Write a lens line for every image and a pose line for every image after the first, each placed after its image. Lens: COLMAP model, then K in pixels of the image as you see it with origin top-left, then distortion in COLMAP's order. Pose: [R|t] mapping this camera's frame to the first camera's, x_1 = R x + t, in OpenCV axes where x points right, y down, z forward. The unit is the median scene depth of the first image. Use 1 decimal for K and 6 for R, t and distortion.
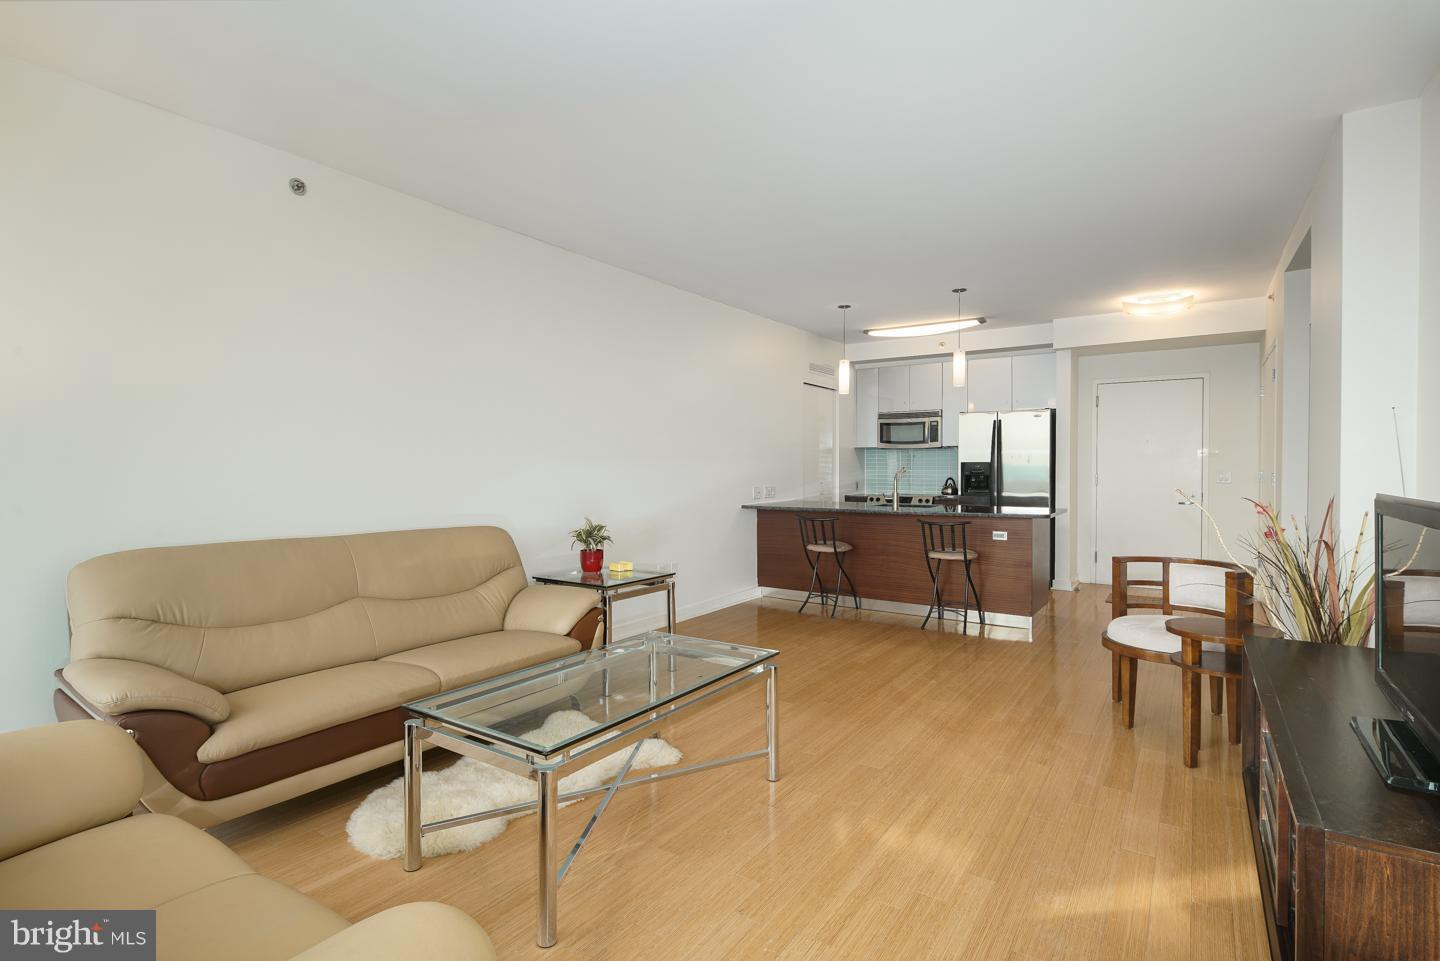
lens RADIAL K [[716.7, 0, 750.8], [0, 716.7, 480.2], [0, 0, 1]] dist [0.006043, -0.001118]
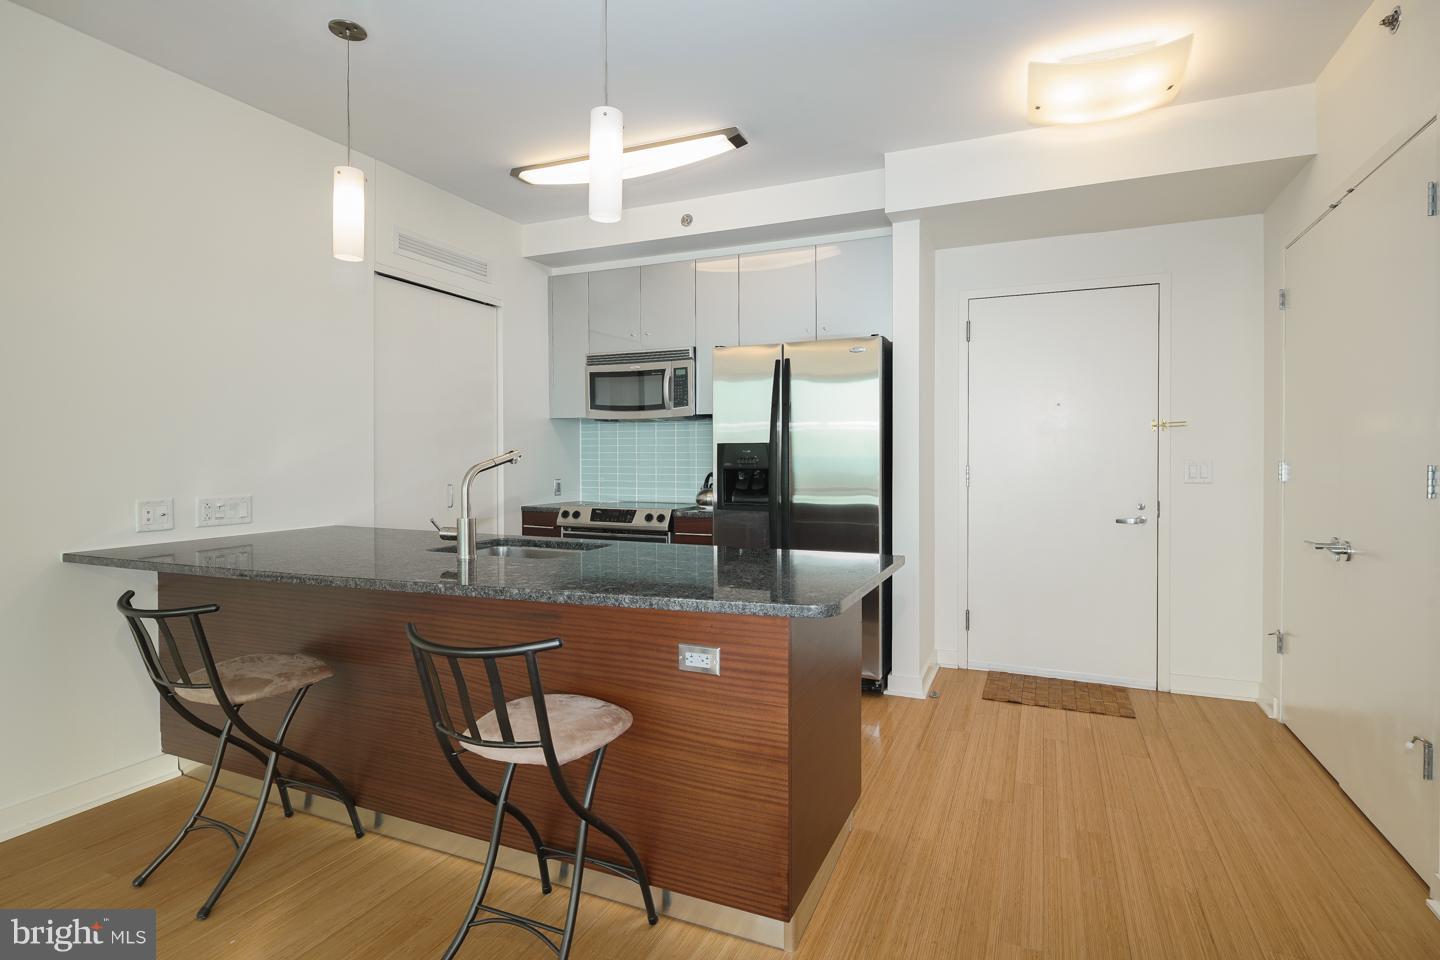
lens RADIAL K [[716.7, 0, 720.5], [0, 716.7, 466.0], [0, 0, 1]] dist [0.006043, -0.001118]
pose [[0.991615, -0.001719, 0.129219, 0.228534], [0.002627, 0.999973, -0.006860, -0.005355], [-0.129204, 0.007142, 0.991592, 0.491271]]
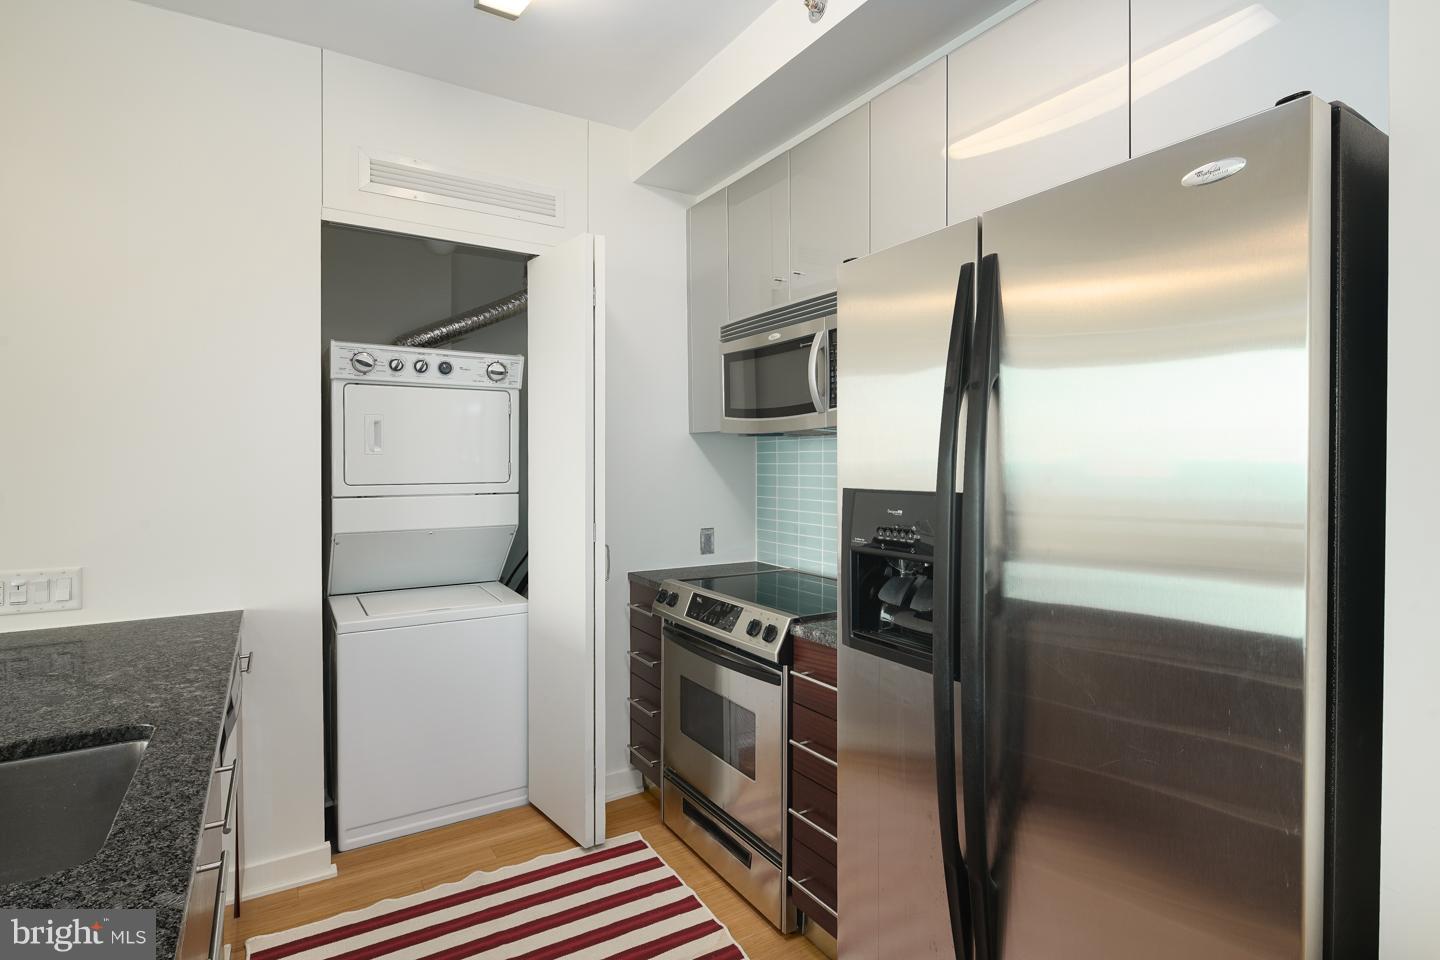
lens RADIAL K [[716.7, 0, 728.4], [0, 716.7, 482.1], [0, 0, 1]] dist [0.006043, -0.001118]
pose [[0.894742, 0.009769, -0.446478, 0.357964], [-0.006261, 0.999937, 0.009332, -0.028517], [0.446541, -0.005555, 0.894746, 0.785673]]
